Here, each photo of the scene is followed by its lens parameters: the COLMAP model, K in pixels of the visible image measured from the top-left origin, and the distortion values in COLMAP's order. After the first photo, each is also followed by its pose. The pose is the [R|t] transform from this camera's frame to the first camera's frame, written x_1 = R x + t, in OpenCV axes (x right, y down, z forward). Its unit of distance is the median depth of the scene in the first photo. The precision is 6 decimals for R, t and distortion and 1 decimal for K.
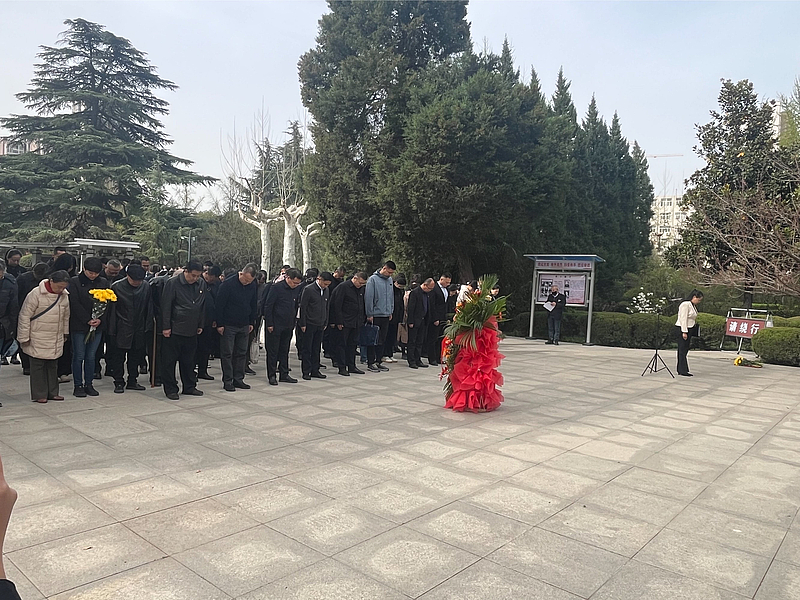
lens RADIAL K [[586.2, 0, 400.0], [0, 586.2, 300.0], [0, 0, 1]] dist [0.004720, -0.005914]
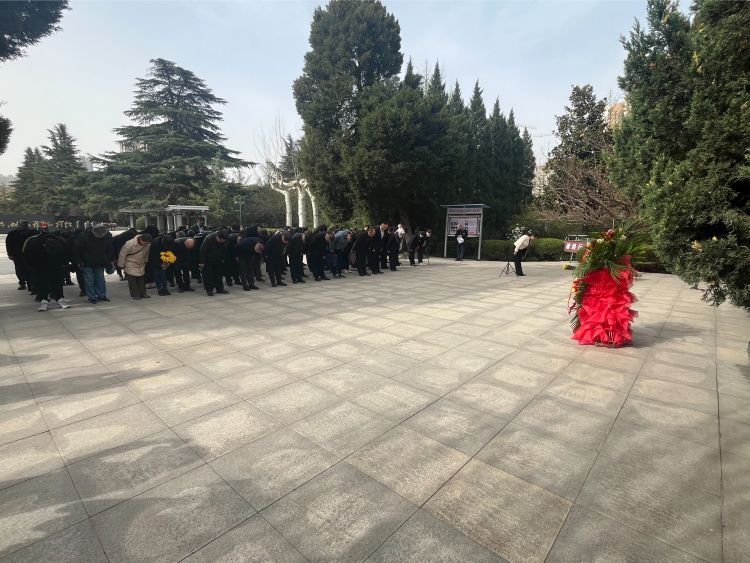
lens RADIAL K [[372.4, 0, 375.0], [0, 372.4, 281.5], [0, 0, 1]] dist [-0.001645, 0.000723]
pose [[0.999255, -0.029660, -0.024680, 0.047329], [0.032314, 0.992817, 0.115197, 0.005276], [0.021086, -0.115909, 0.993036, -0.033951]]
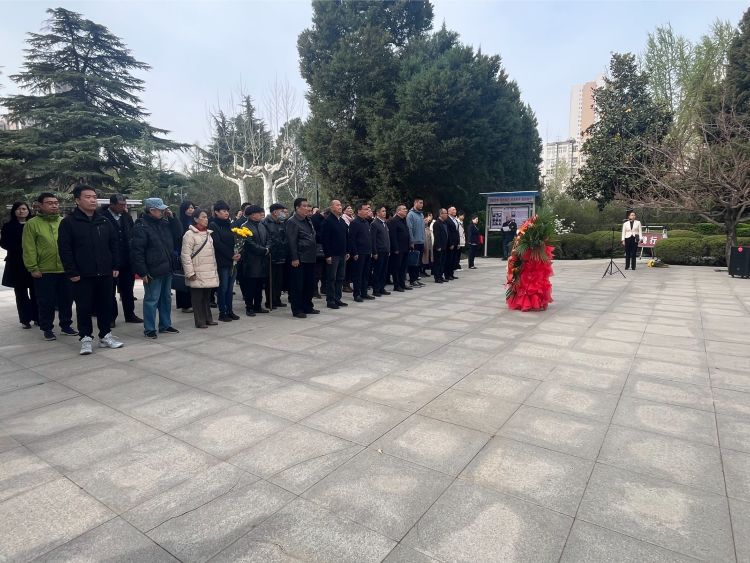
lens RADIAL K [[445.3, 0, 375.0], [0, 445.3, 281.5], [0, 0, 1]] dist [-0.001359, -0.000273]
pose [[0.993074, -0.063722, 0.098710, -0.116649], [0.053367, 0.993122, 0.104210, 0.001536], [-0.104672, -0.098220, 0.989645, 0.022936]]
